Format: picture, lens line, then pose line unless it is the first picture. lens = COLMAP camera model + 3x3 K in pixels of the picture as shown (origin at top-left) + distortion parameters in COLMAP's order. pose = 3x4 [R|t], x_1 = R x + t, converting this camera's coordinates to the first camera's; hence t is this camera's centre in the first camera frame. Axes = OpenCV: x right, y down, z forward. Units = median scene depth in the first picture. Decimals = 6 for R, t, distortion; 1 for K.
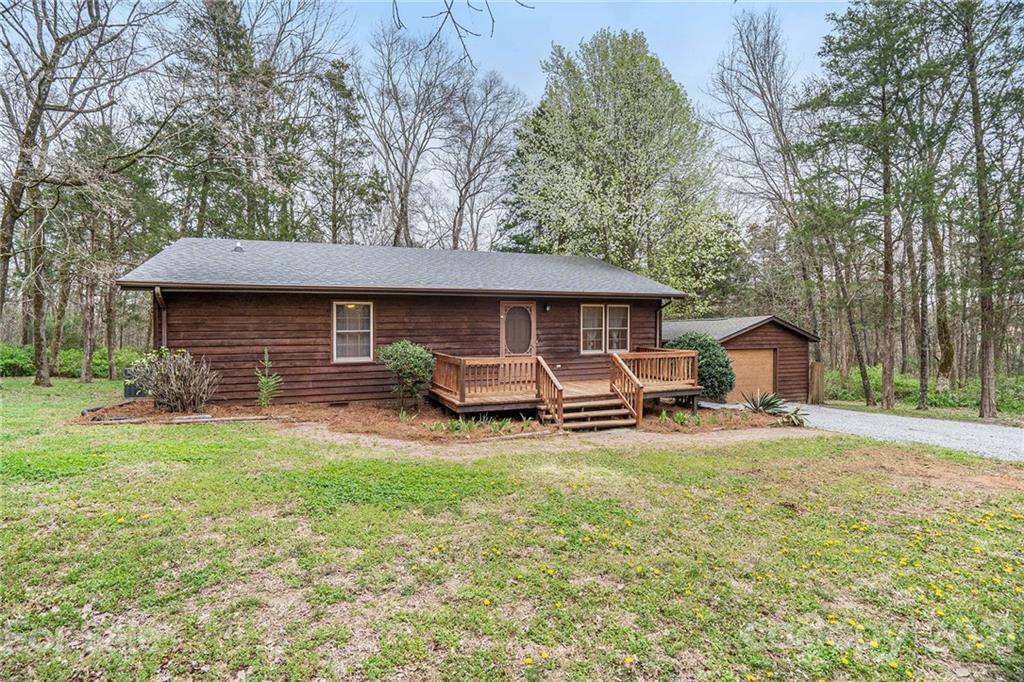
lens RADIAL K [[501.1, 0, 512.0], [0, 501.1, 341.0], [0, 0, 1]] dist [-0.073346, 0.033785]
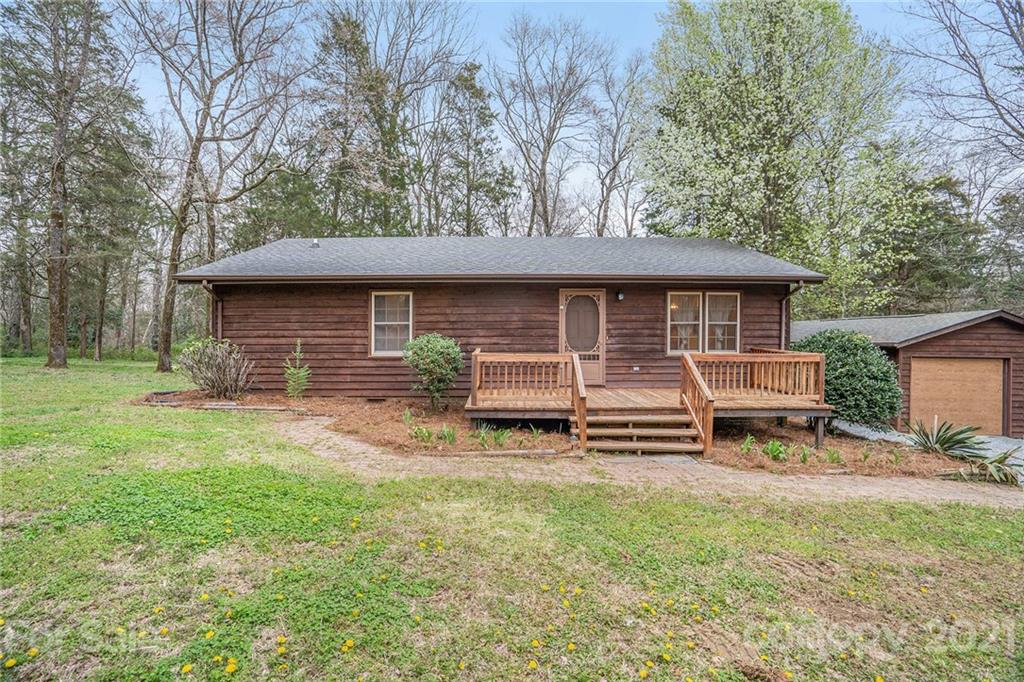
lens RADIAL K [[494.1, 0, 499.9], [0, 494.1, 348.4], [0, 0, 1]] dist [-0.072320, 0.030689]
pose [[0.926443, 0.019760, -0.375915, 0.220902], [-0.016005, 0.999786, 0.013108, 0.012207], [0.376094, -0.006127, 0.926561, 0.217048]]
